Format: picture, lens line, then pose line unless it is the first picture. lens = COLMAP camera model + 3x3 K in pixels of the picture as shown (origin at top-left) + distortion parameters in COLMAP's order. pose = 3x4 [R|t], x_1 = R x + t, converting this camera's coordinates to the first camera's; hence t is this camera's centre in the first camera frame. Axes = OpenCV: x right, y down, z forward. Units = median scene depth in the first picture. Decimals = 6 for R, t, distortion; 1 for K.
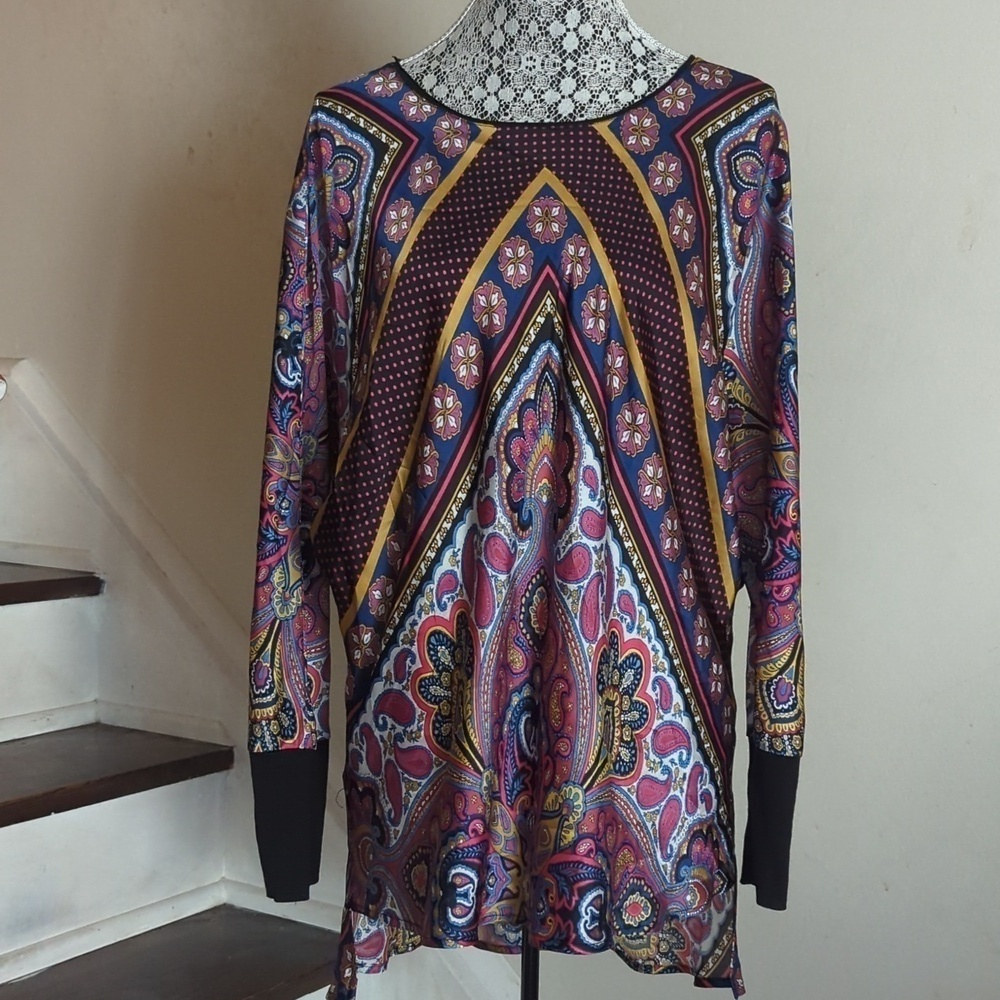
lens RADIAL K [[1646.3, 0, 523.3], [0, 1646.3, 503.1], [0, 0, 1]] dist [0.219903, -1.005431]
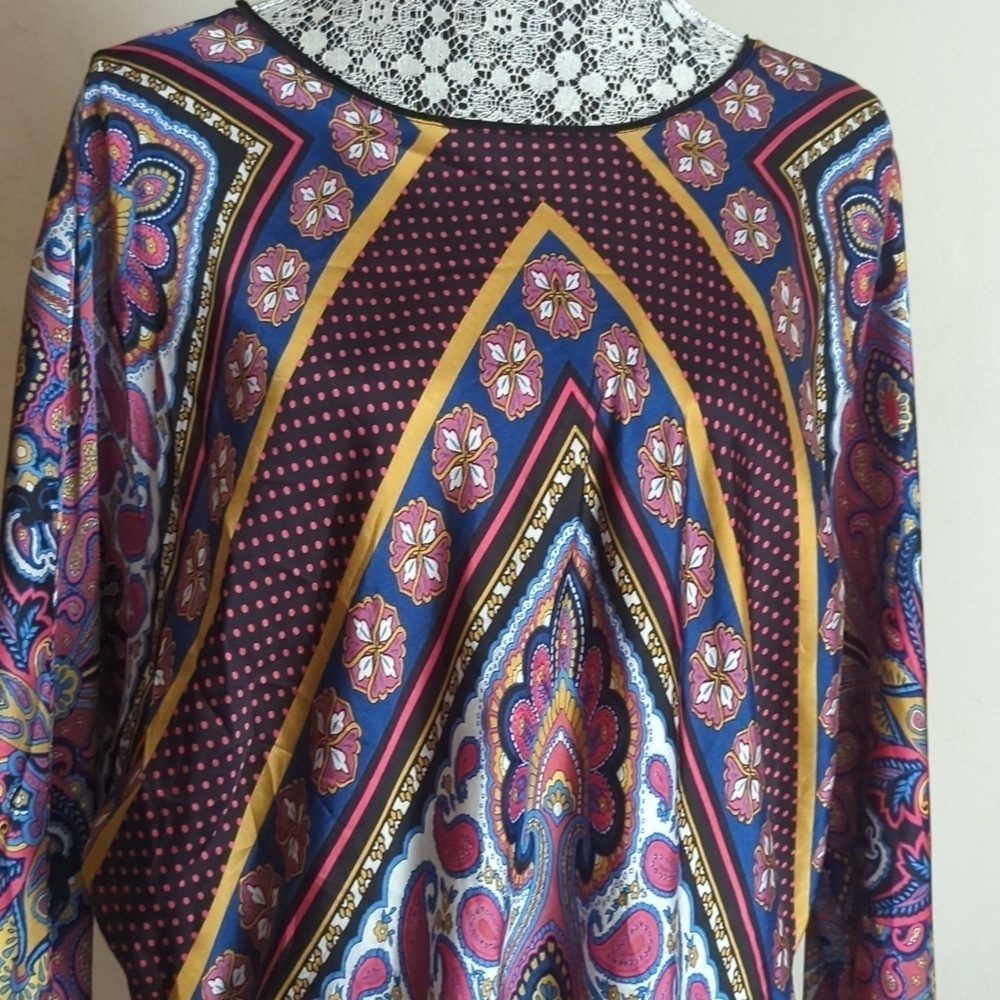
lens RADIAL K [[1646.3, 0, 523.3], [0, 1646.3, 503.1], [0, 0, 1]] dist [0.219903, -1.005431]
pose [[0.970233, 0.013318, 0.241805, -0.125904], [-0.002192, 0.998929, -0.046224, -0.075086], [-0.242162, 0.044318, 0.969223, 0.462191]]
